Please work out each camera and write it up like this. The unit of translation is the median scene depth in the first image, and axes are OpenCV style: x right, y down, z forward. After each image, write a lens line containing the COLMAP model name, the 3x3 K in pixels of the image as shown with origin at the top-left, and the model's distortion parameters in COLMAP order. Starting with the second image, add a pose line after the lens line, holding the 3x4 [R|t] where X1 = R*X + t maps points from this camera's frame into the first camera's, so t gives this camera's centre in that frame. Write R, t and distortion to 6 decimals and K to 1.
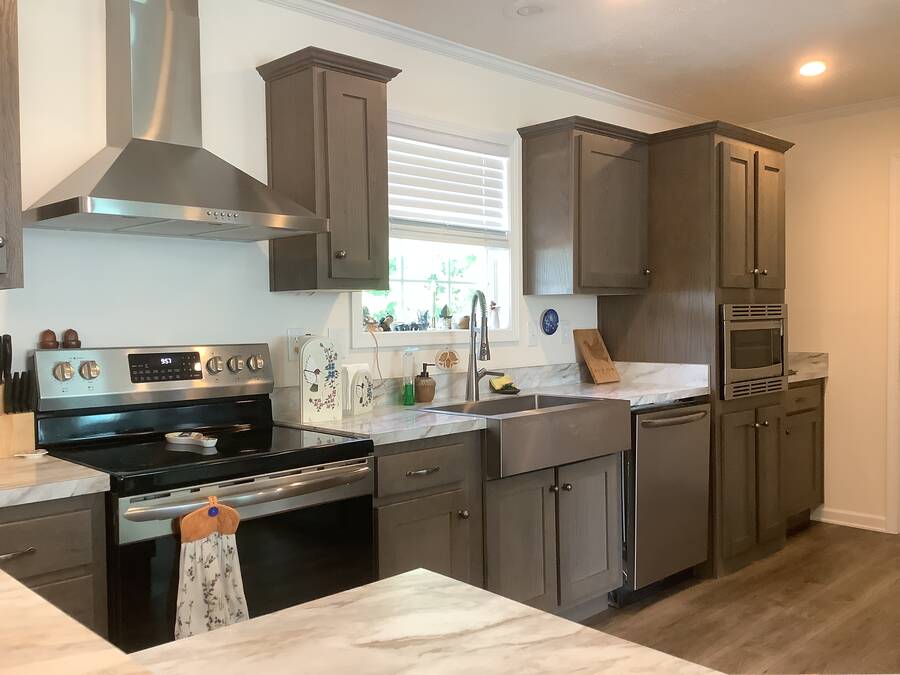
lens RADIAL K [[828.9, 0, 450.6], [0, 828.9, 339.7], [0, 0, 1]] dist [0.045559, 0.000000]
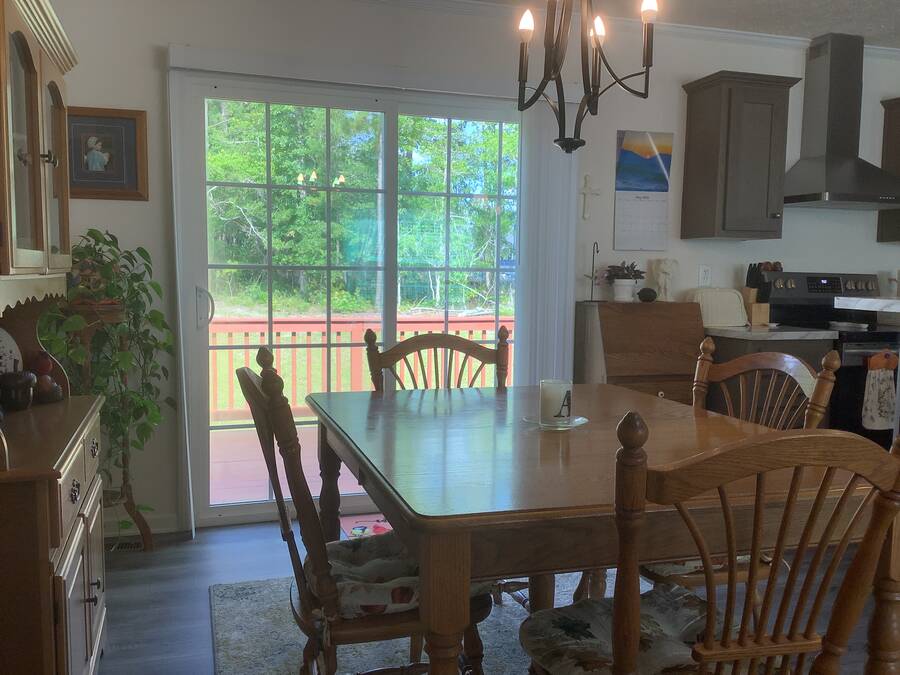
lens RADIAL K [[828.9, 0, 449.6], [0, 828.9, 335.1], [0, 0, 1]] dist [0.045559, 0.000000]
pose [[0.894886, 0.062437, -0.441906, -0.087283], [-0.037234, 0.997158, 0.065488, 0.017480], [0.444739, -0.042150, 0.894668, -0.311588]]
